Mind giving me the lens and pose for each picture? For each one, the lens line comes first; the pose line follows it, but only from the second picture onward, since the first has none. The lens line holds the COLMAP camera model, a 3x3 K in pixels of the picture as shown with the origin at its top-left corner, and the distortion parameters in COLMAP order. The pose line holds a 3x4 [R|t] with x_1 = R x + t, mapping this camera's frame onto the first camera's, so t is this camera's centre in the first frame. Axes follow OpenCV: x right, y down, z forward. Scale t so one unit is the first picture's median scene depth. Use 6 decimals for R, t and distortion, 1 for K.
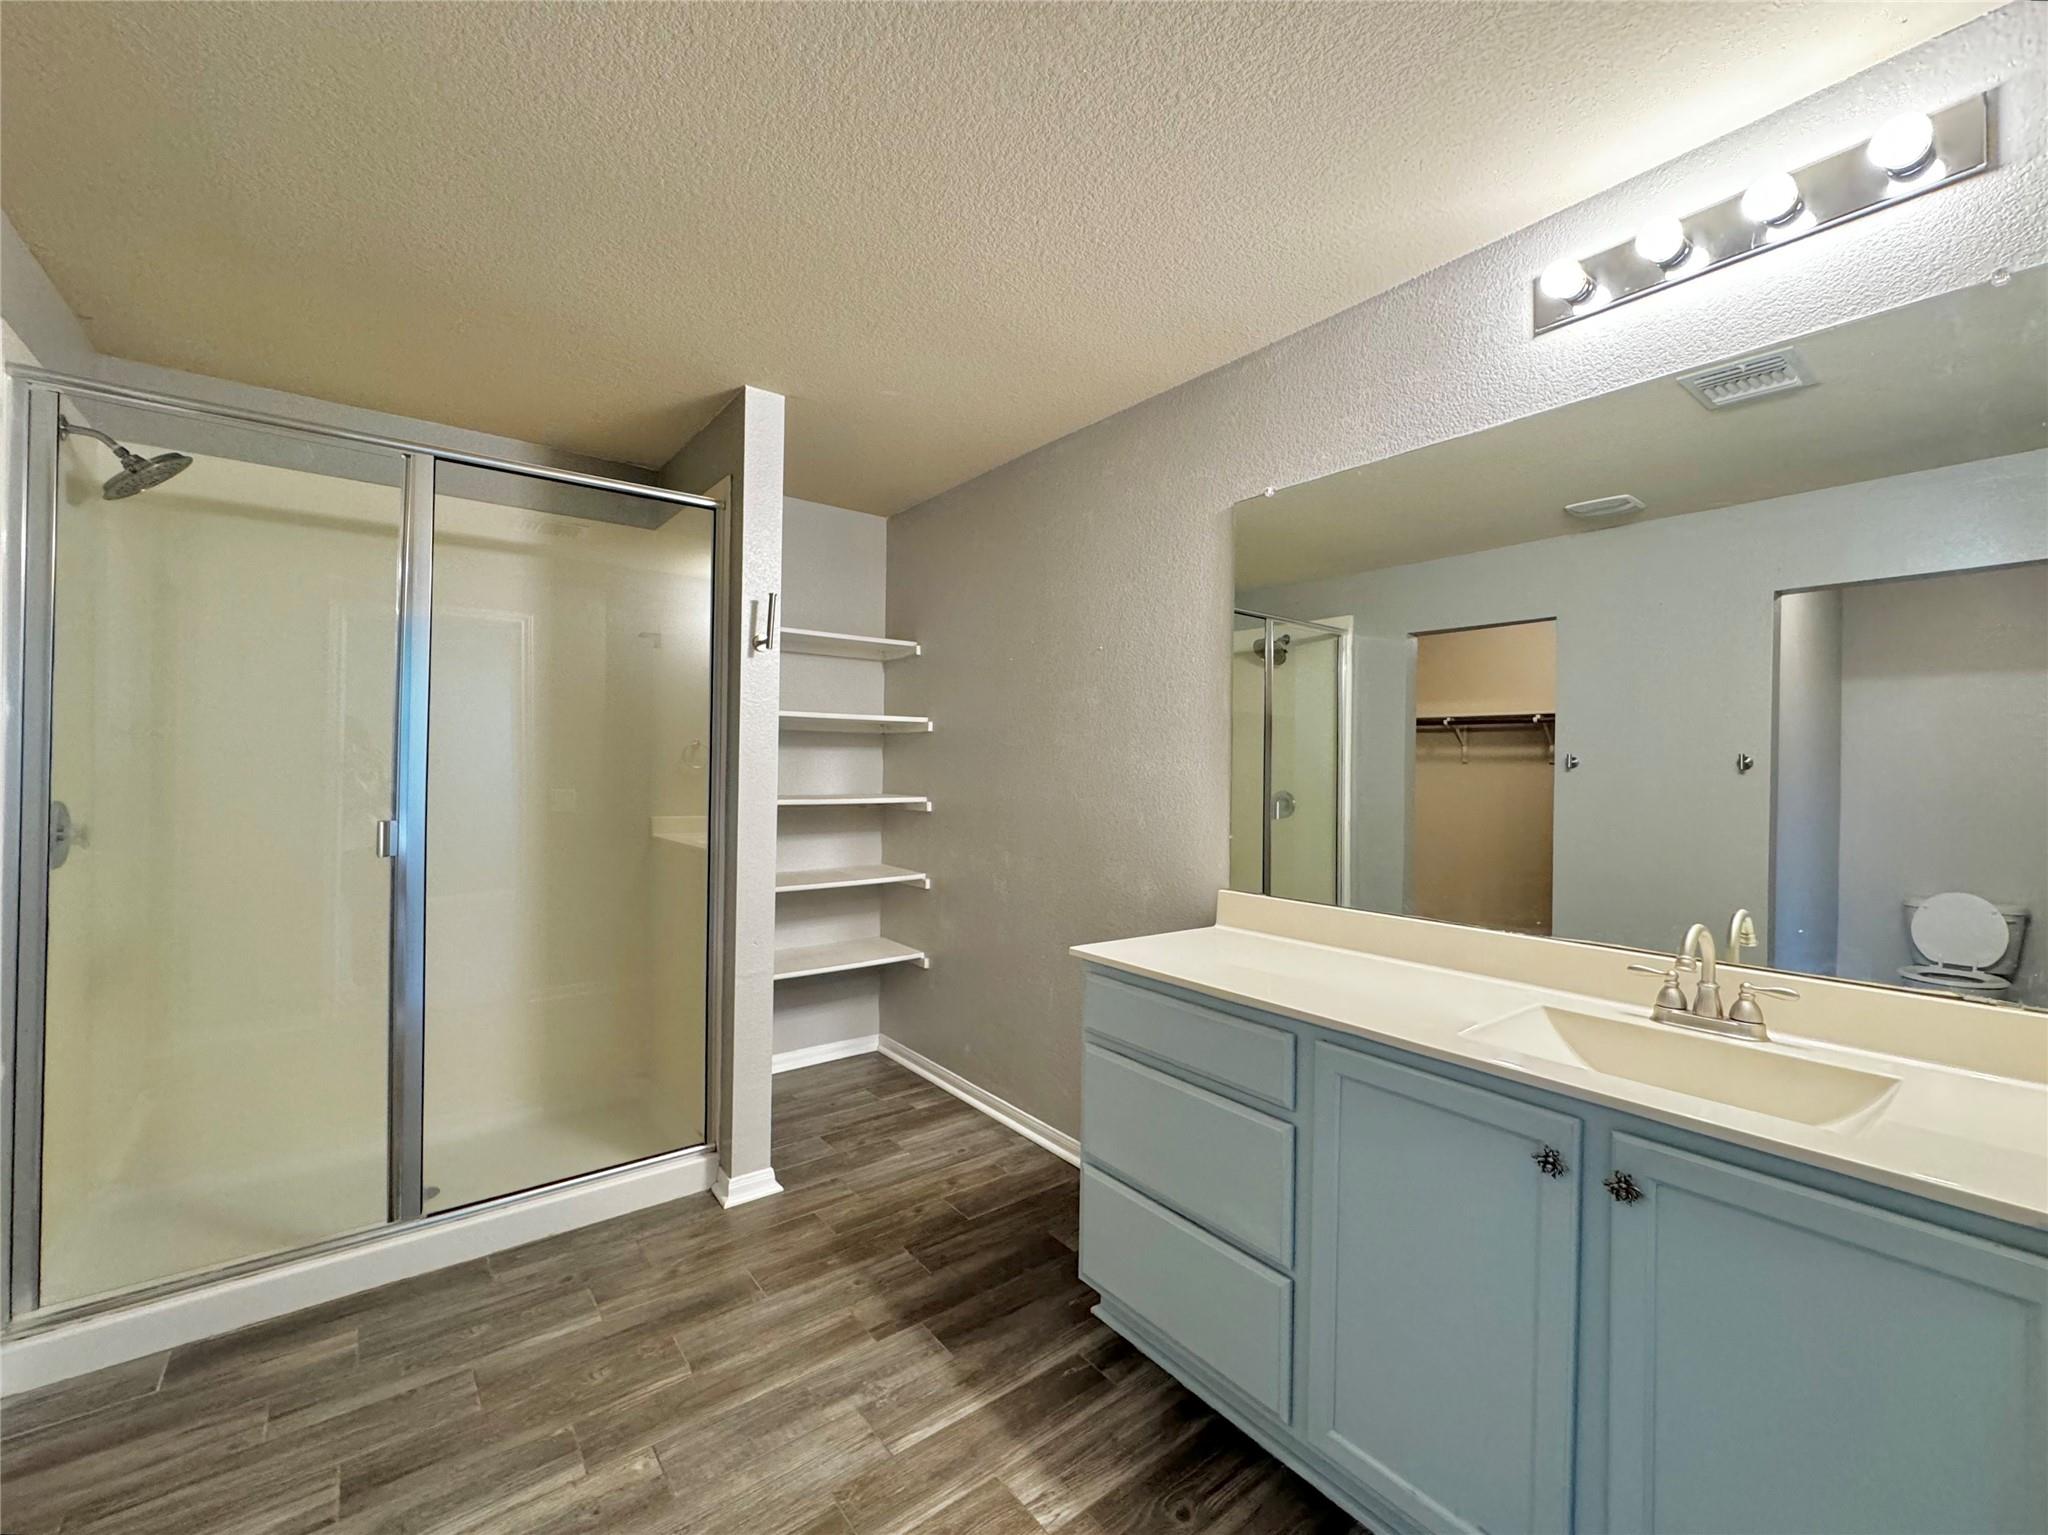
lens RADIAL K [[823.5, 0, 1017.7], [0, 823.5, 766.6], [0, 0, 1]] dist [-0.000196, 0.000083]
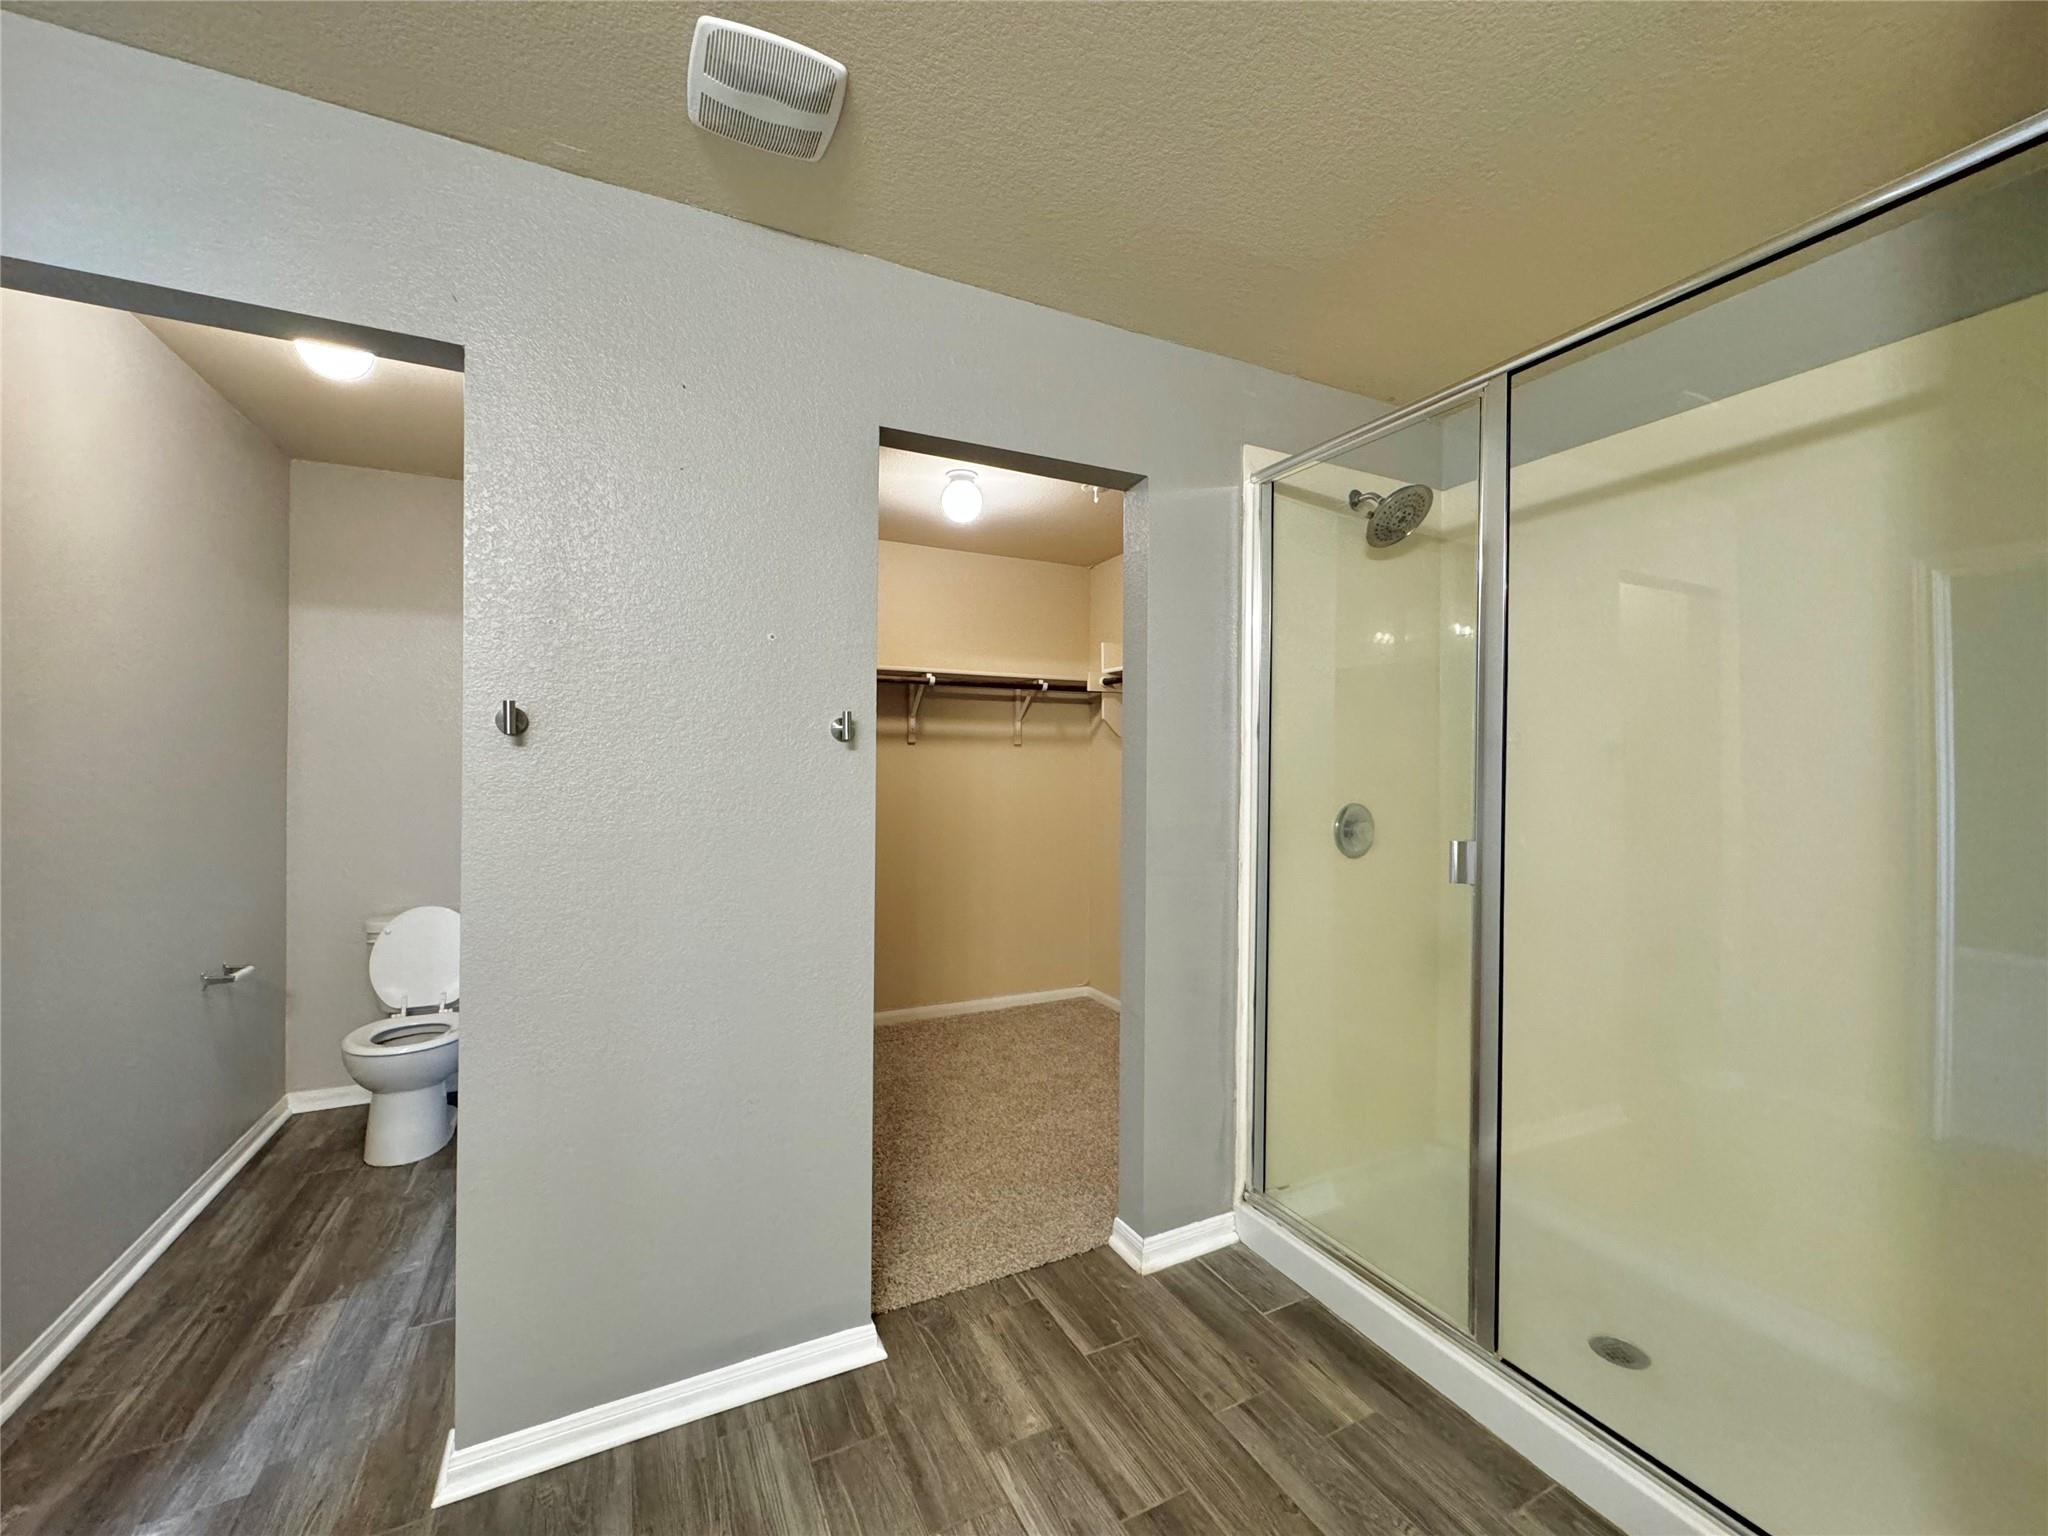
lens RADIAL K [[823.5, 0, 1017.7], [0, 823.5, 767.1], [0, 0, 1]] dist [-0.000196, 0.000083]
pose [[-0.182528, -0.010796, -0.983141, 0.154743], [-0.015476, 0.999847, -0.008106, 0.009080], [0.983079, 0.013735, -0.182667, 0.857627]]
